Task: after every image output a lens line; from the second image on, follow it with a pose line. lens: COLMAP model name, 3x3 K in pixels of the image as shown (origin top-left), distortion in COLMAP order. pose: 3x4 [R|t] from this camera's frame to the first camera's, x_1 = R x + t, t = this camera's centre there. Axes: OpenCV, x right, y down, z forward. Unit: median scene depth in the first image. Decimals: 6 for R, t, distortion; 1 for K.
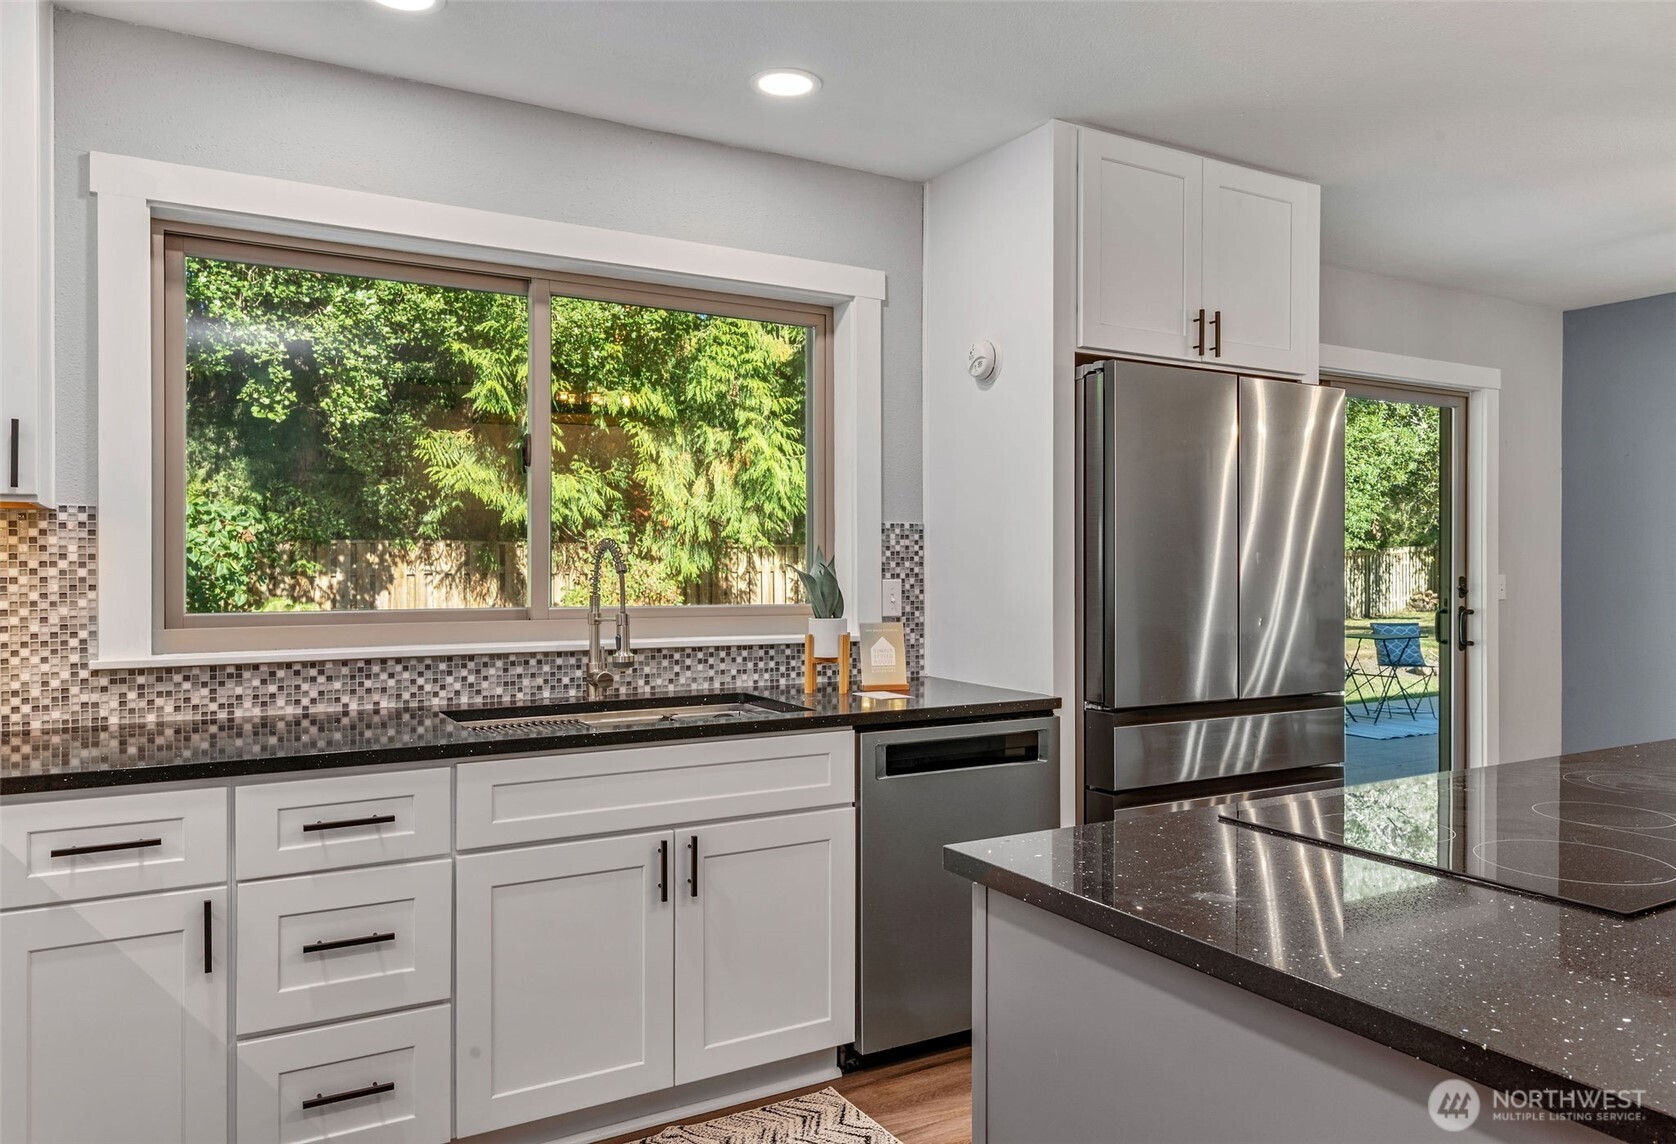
lens RADIAL K [[1125.2, 0, 849.8], [0, 1125.2, 579.6], [0, 0, 1]] dist [-0.010053, 0.002829]
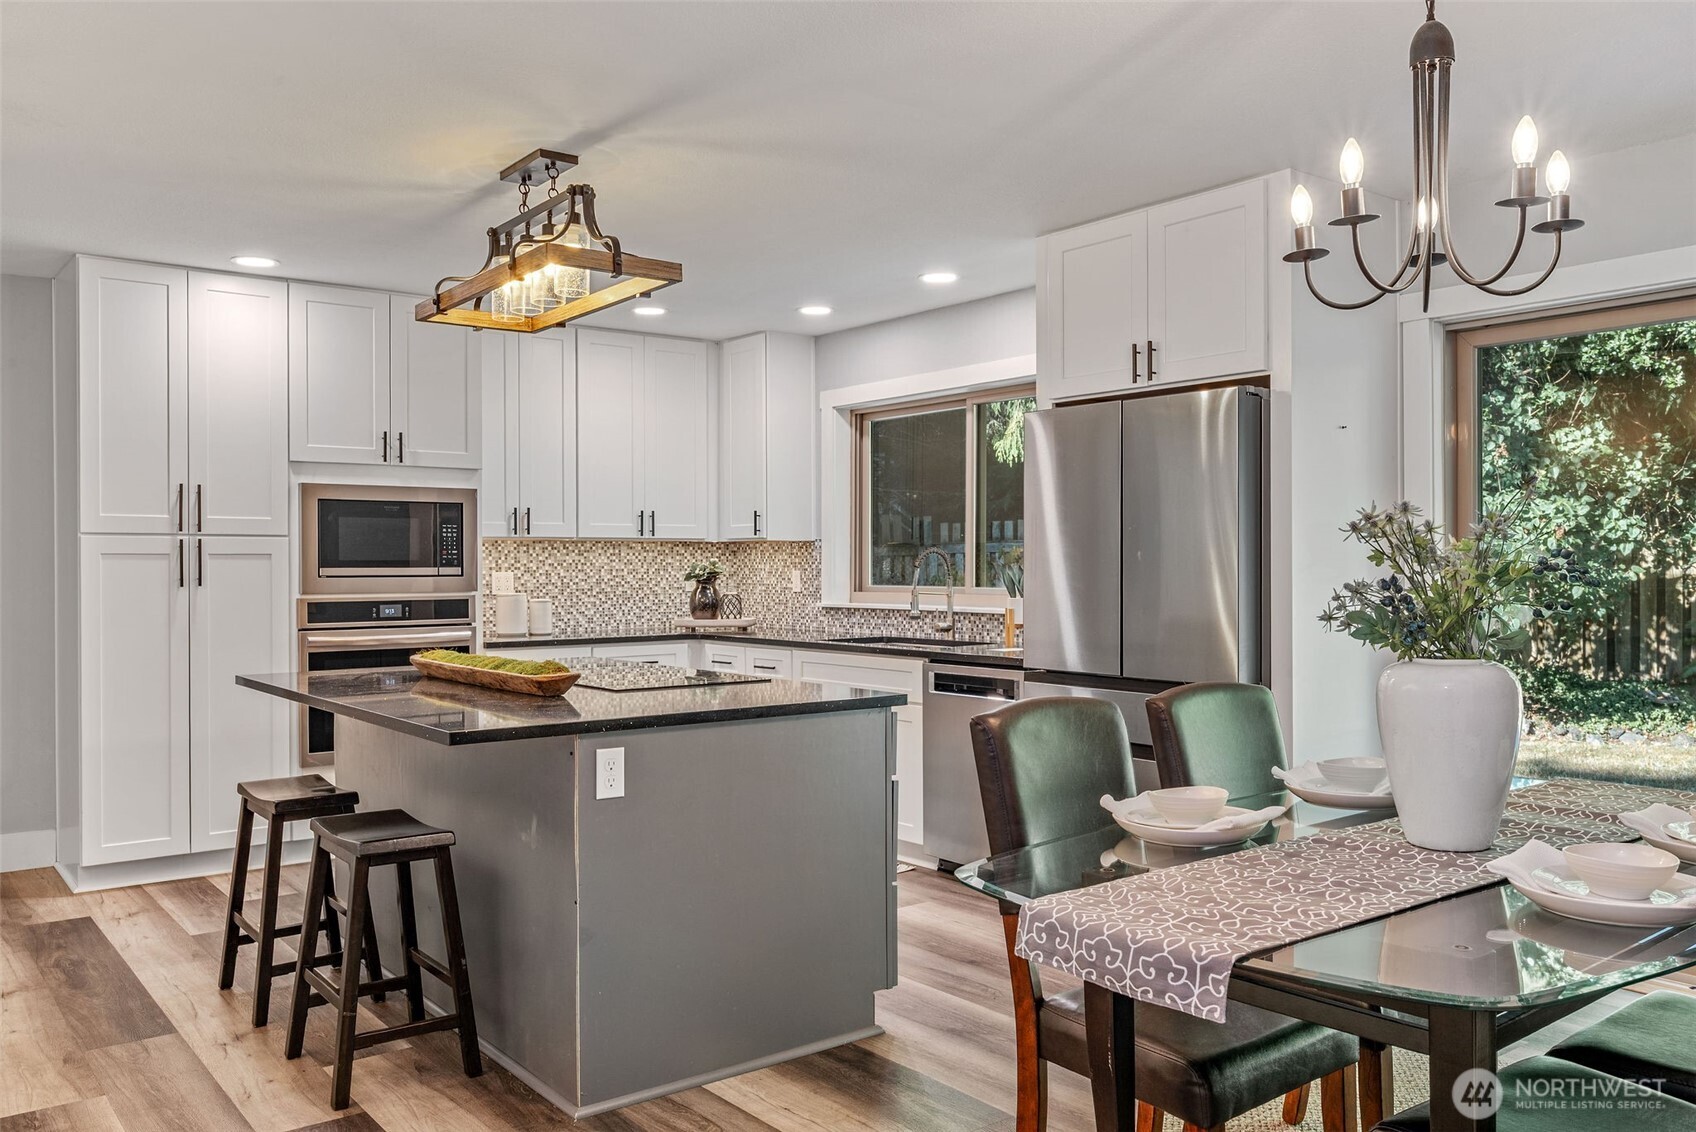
lens RADIAL K [[1286.5, 0, 845.0], [0, 1286.5, 565.9], [0, 0, 1]] dist [0.001047, -0.000776]
pose [[0.139754, 0.003577, -0.990180, 1.573807], [-0.006809, 0.999973, 0.002651, -0.010895], [0.990163, 0.006371, 0.139775, 0.508843]]
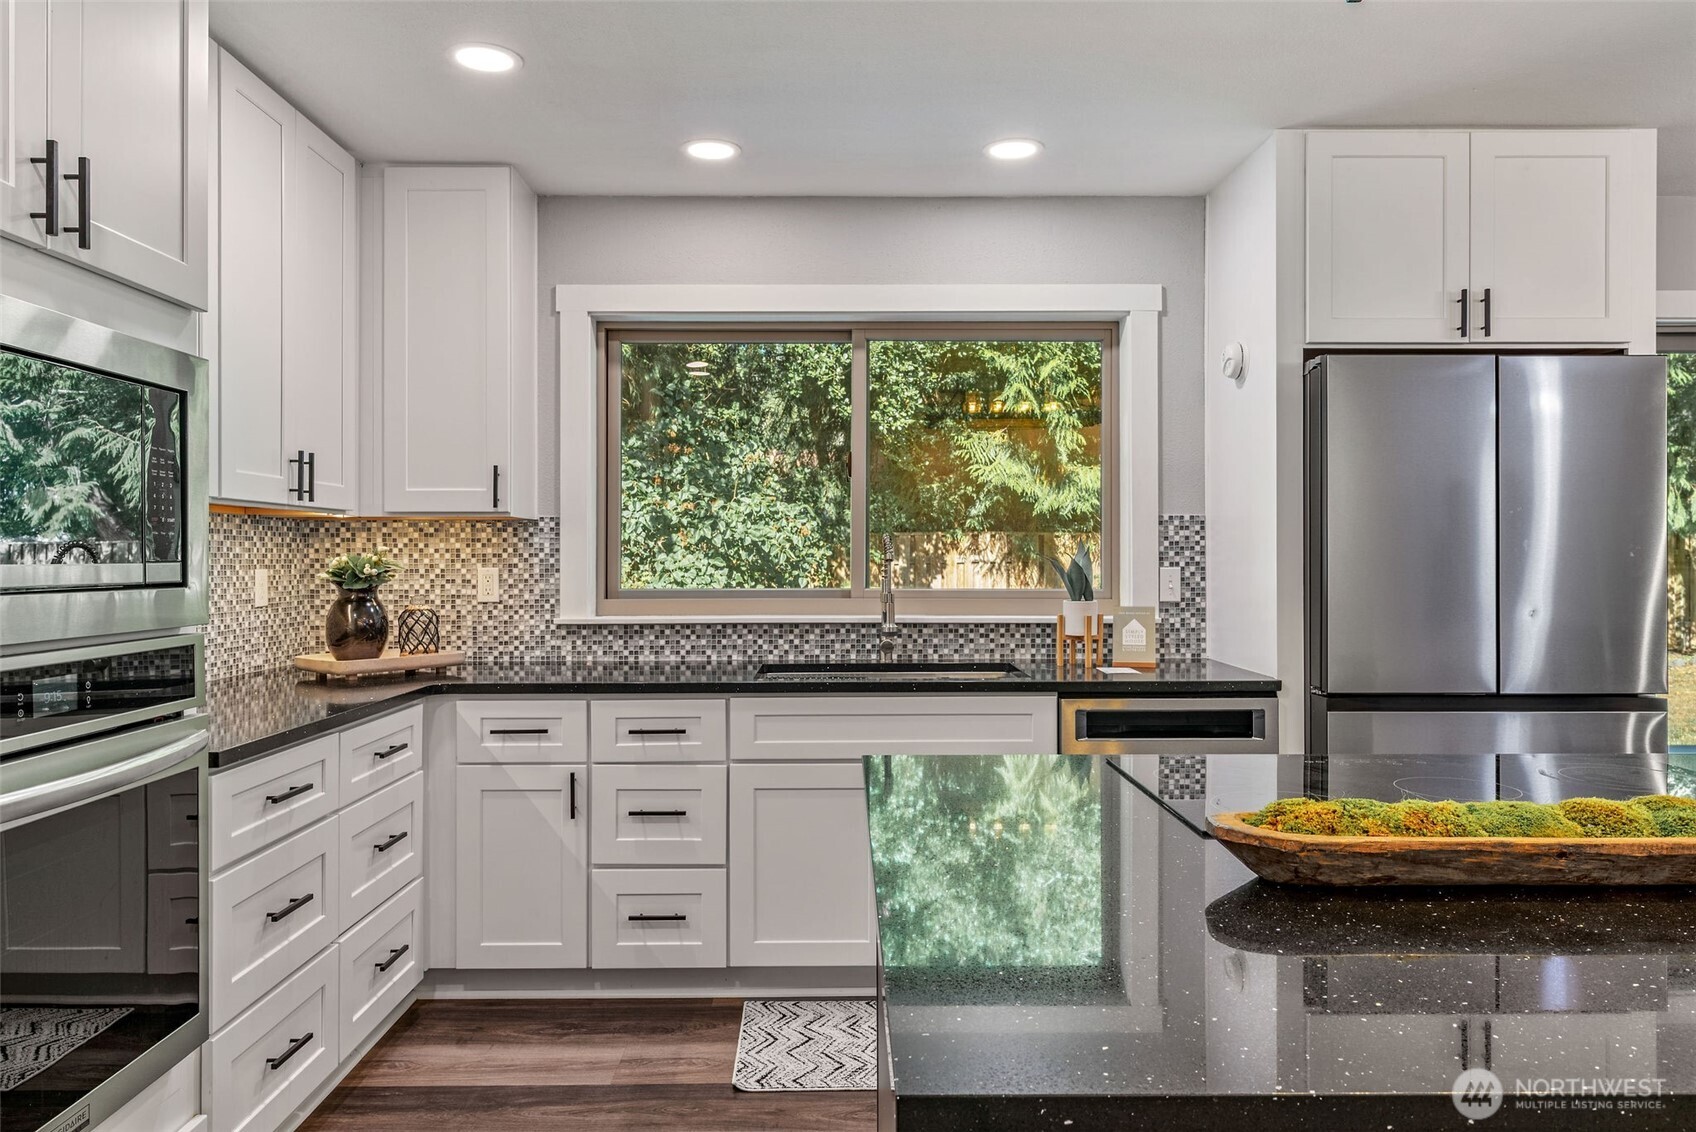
lens RADIAL K [[1143.0, 0, 850.4], [0, 1143.0, 556.6], [0, 0, 1]] dist [-0.001502, -0.005621]
pose [[0.866163, -0.001265, -0.499760, 0.341655], [-0.003724, 0.999953, -0.008985, 0.000549], [0.499748, 0.009643, 0.866117, -0.112161]]
